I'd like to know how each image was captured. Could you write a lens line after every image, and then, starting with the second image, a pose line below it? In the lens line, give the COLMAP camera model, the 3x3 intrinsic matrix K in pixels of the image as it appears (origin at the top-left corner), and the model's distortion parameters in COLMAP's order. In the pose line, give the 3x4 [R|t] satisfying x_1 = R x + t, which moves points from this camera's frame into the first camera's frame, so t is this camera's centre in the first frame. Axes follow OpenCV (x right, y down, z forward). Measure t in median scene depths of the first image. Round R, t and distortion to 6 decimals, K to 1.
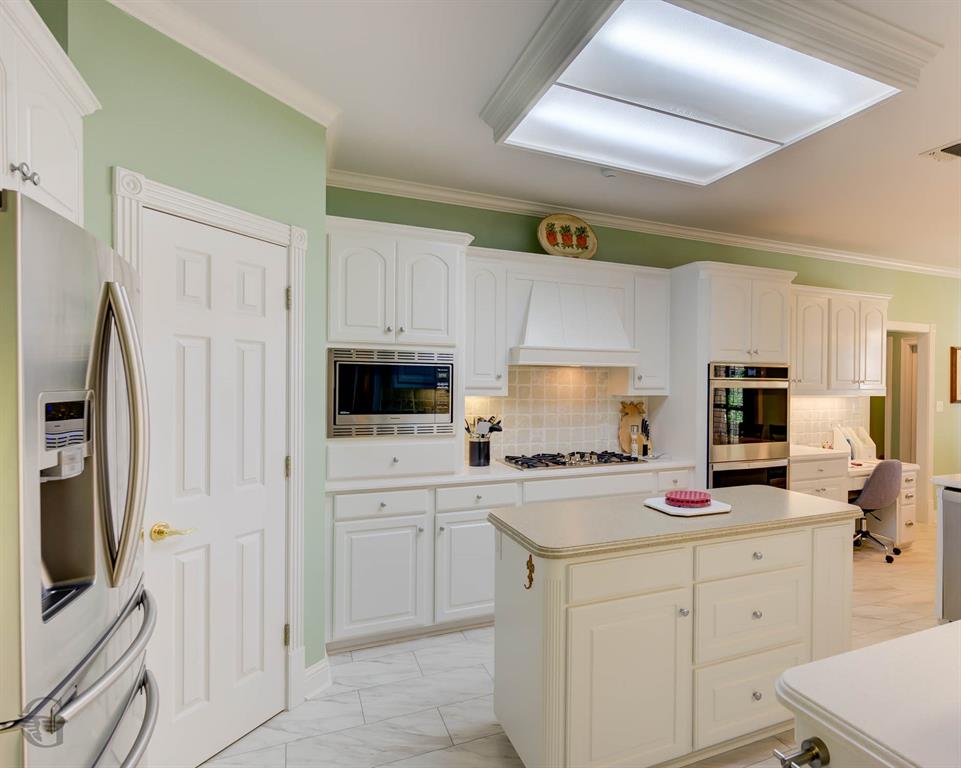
lens RADIAL K [[573.5, 0, 574.9], [0, 573.5, 389.1], [0, 0, 1]] dist [-0.000695, -0.000178]
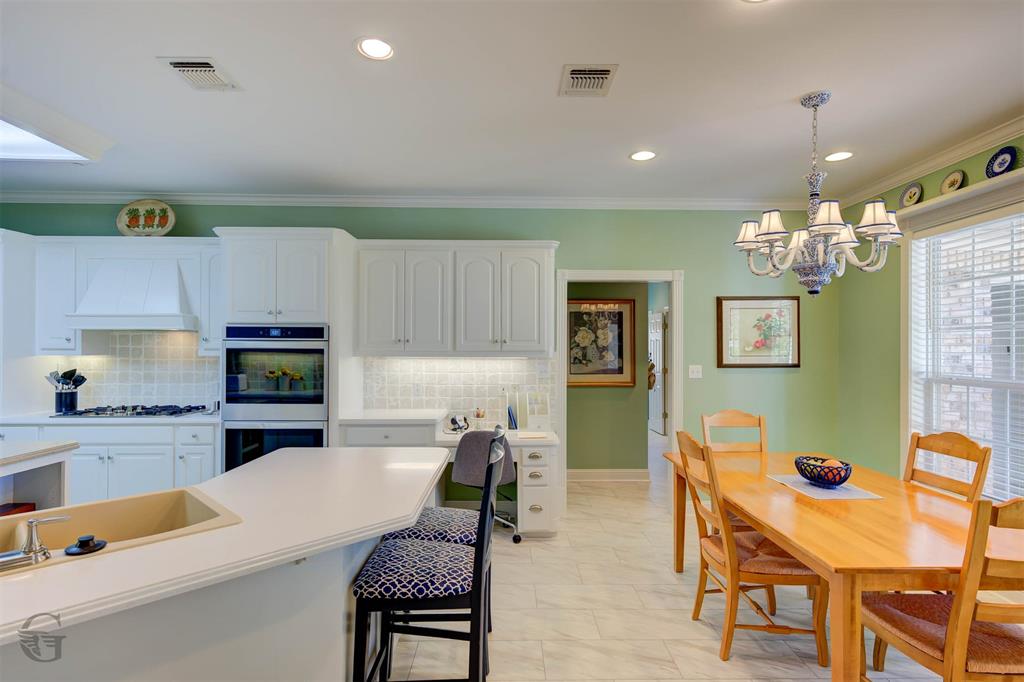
lens RADIAL K [[521.4, 0, 511.8], [0, 521.4, 342.1], [0, 0, 1]] dist [0.014893, -0.000442]
pose [[0.905992, -0.009329, -0.423193, 1.061312], [0.000075, 0.999761, -0.021879, 0.007200], [0.423296, 0.019791, 0.905775, 0.342125]]
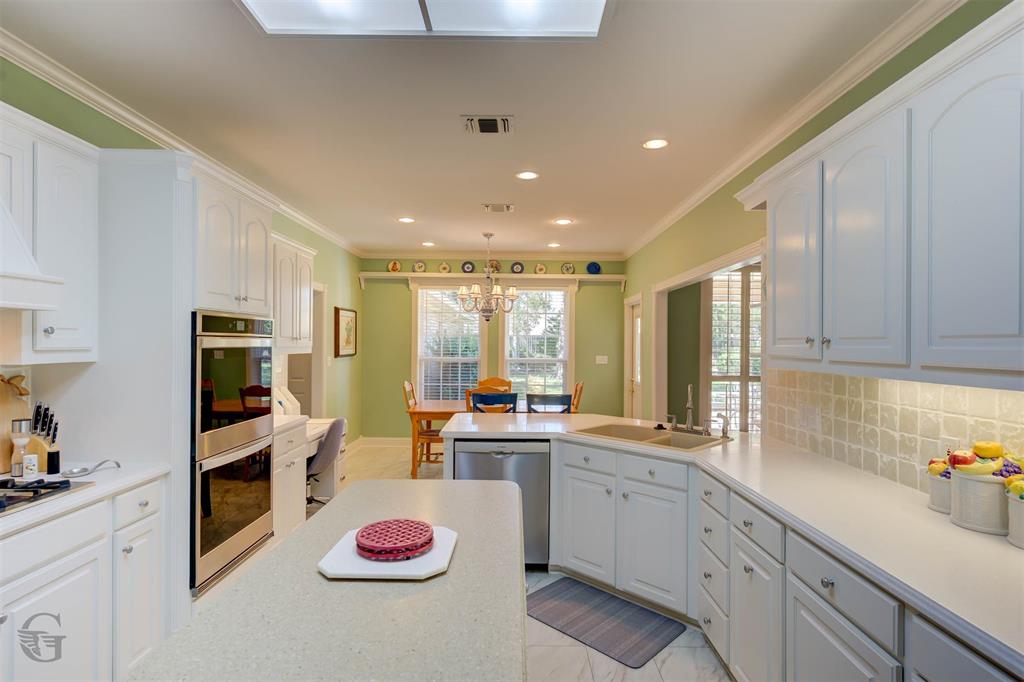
lens RADIAL K [[521.4, 0, 510.5], [0, 521.4, 343.3], [0, 0, 1]] dist [0.014893, -0.000442]
pose [[0.441205, -0.004834, 0.897393, -0.141082], [0.005226, 0.999982, 0.002817, -0.007024], [-0.897391, 0.003446, 0.441223, 0.387062]]
